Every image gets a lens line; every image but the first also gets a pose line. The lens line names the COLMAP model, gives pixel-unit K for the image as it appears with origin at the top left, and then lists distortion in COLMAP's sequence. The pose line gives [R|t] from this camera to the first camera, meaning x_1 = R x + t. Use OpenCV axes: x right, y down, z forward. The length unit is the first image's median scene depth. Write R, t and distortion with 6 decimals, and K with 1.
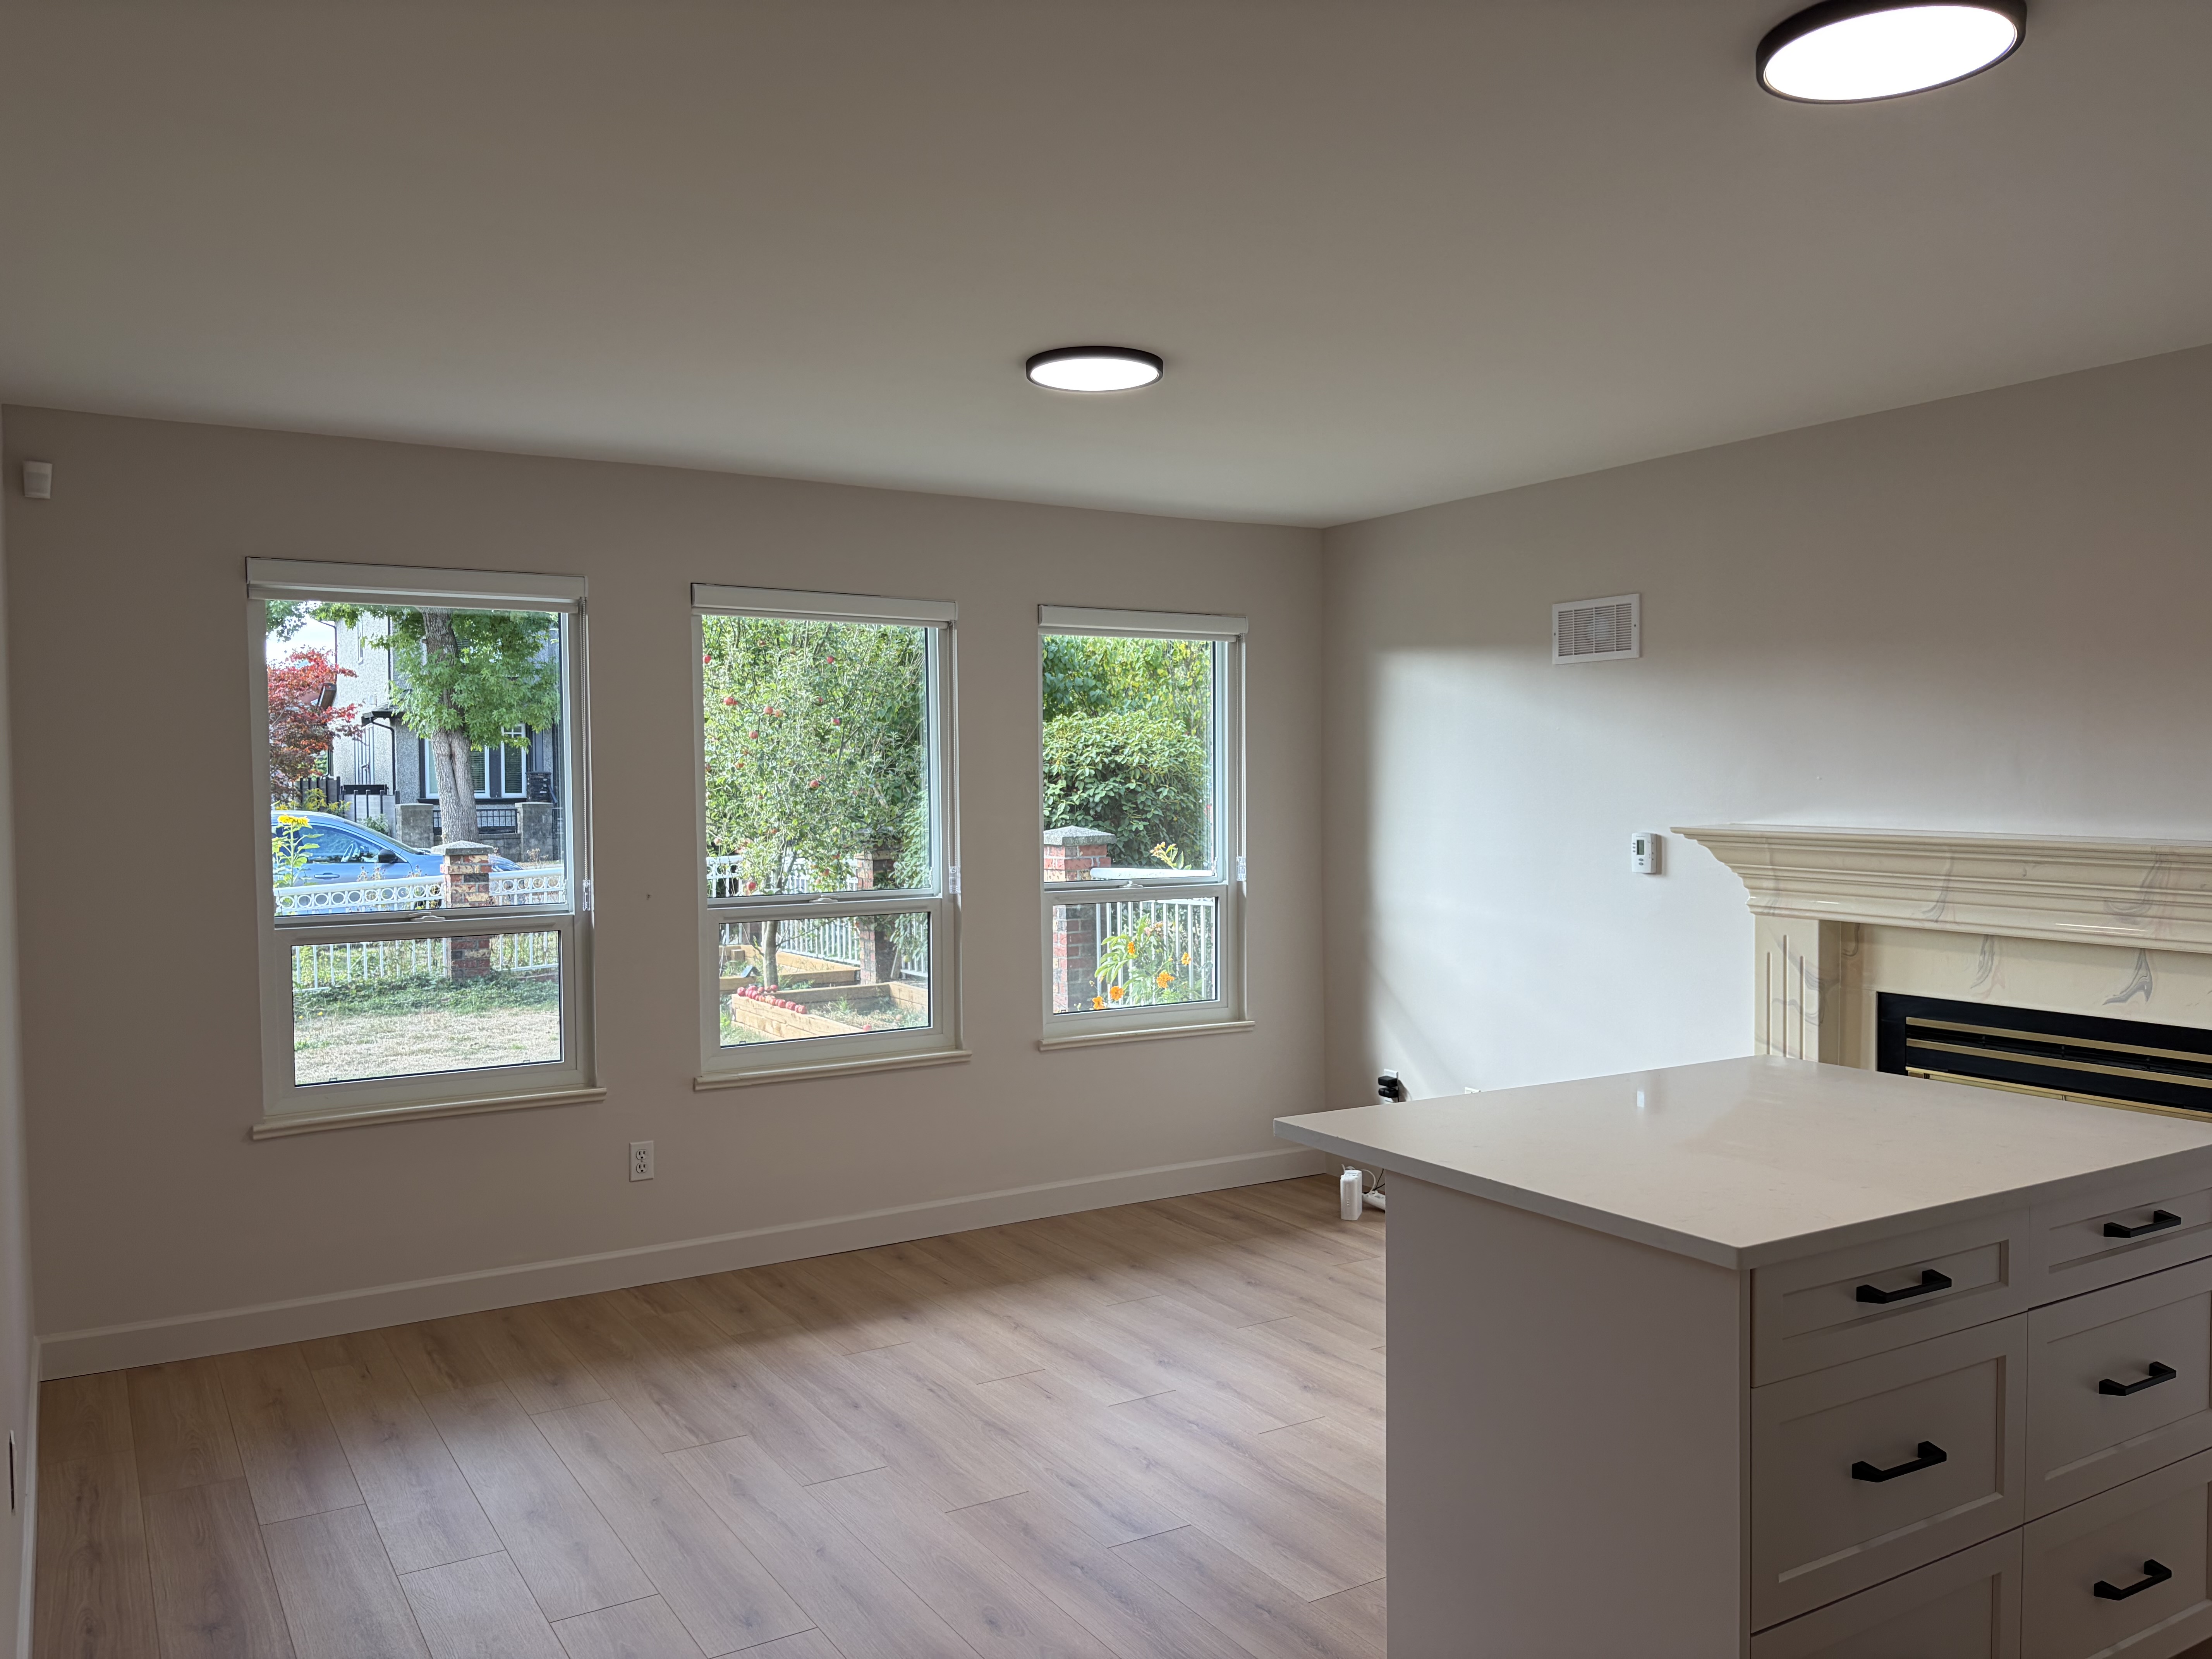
lens RADIAL K [[1649.6, 0, 1106.0], [0, 1649.6, 829.5], [0, 0, 1]] dist [0.045495, 0.000293]
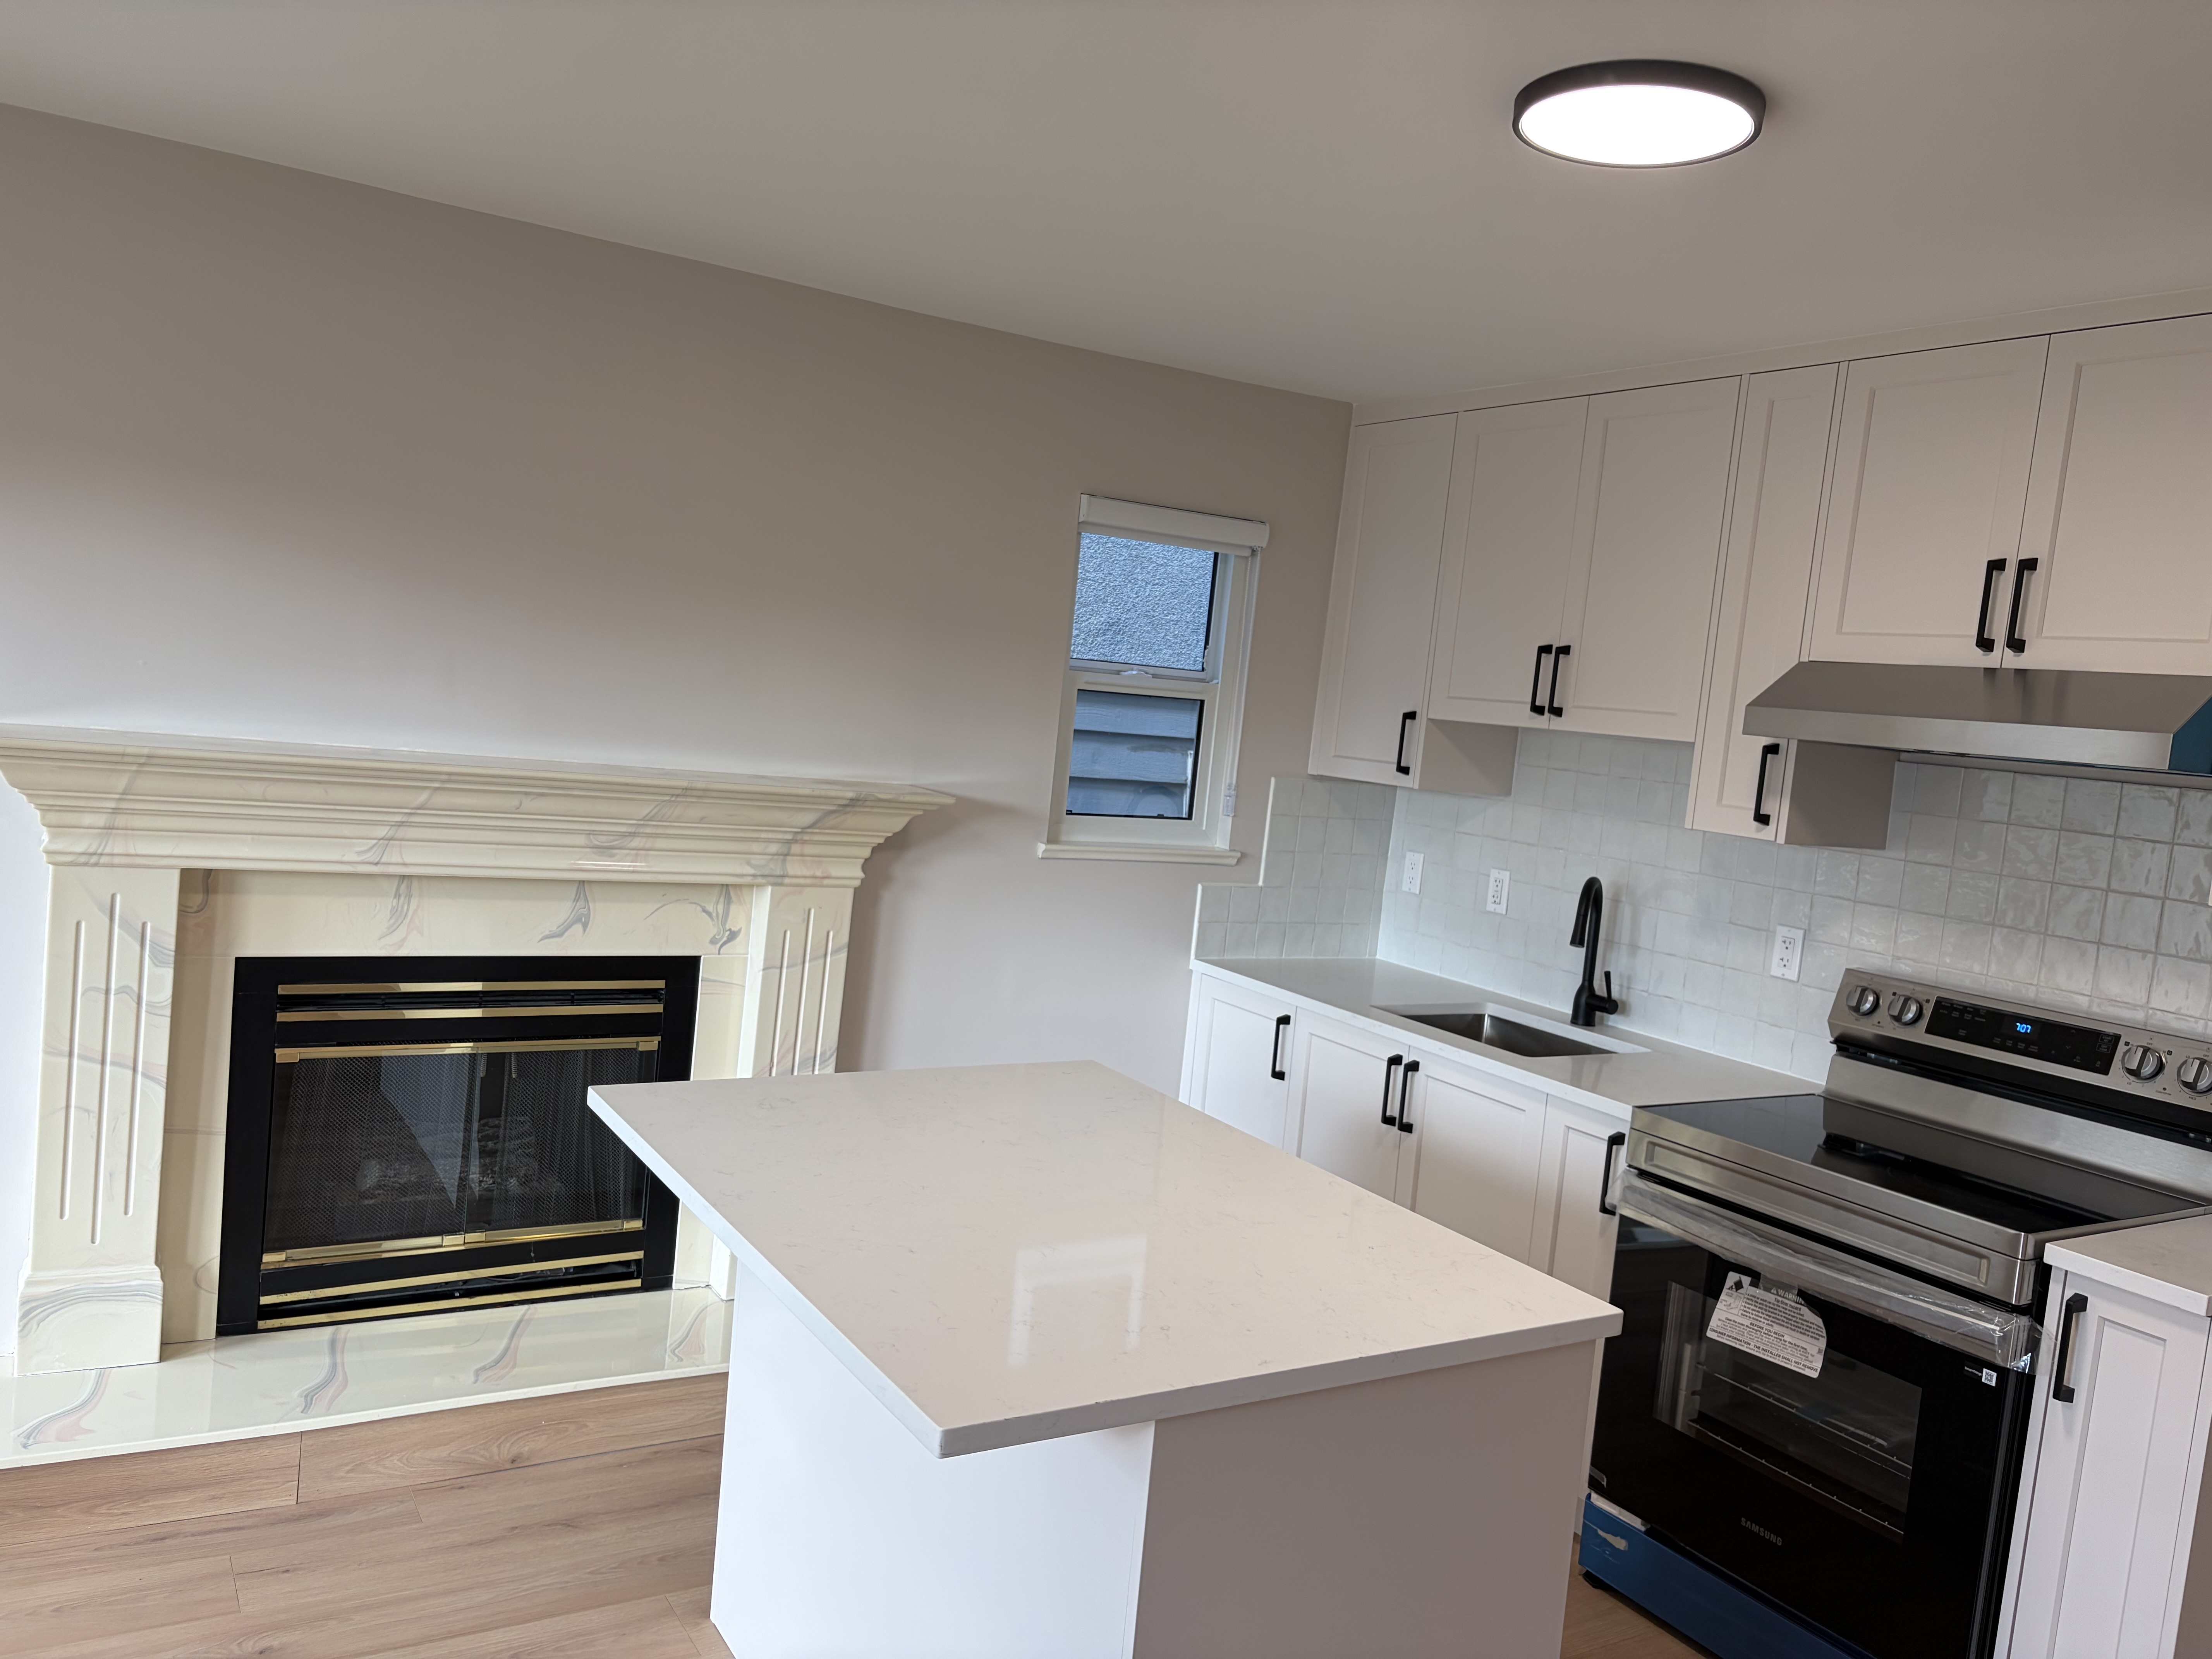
lens RADIAL K [[1649.6, 0, 1106.0], [0, 1649.6, 829.5], [0, 0, 1]] dist [0.045495, 0.000293]
pose [[0.022166, -0.073566, 0.997044, -0.286749], [-0.062349, 0.995246, 0.074820, -0.042493], [-0.997808, -0.063823, 0.017474, 0.635575]]
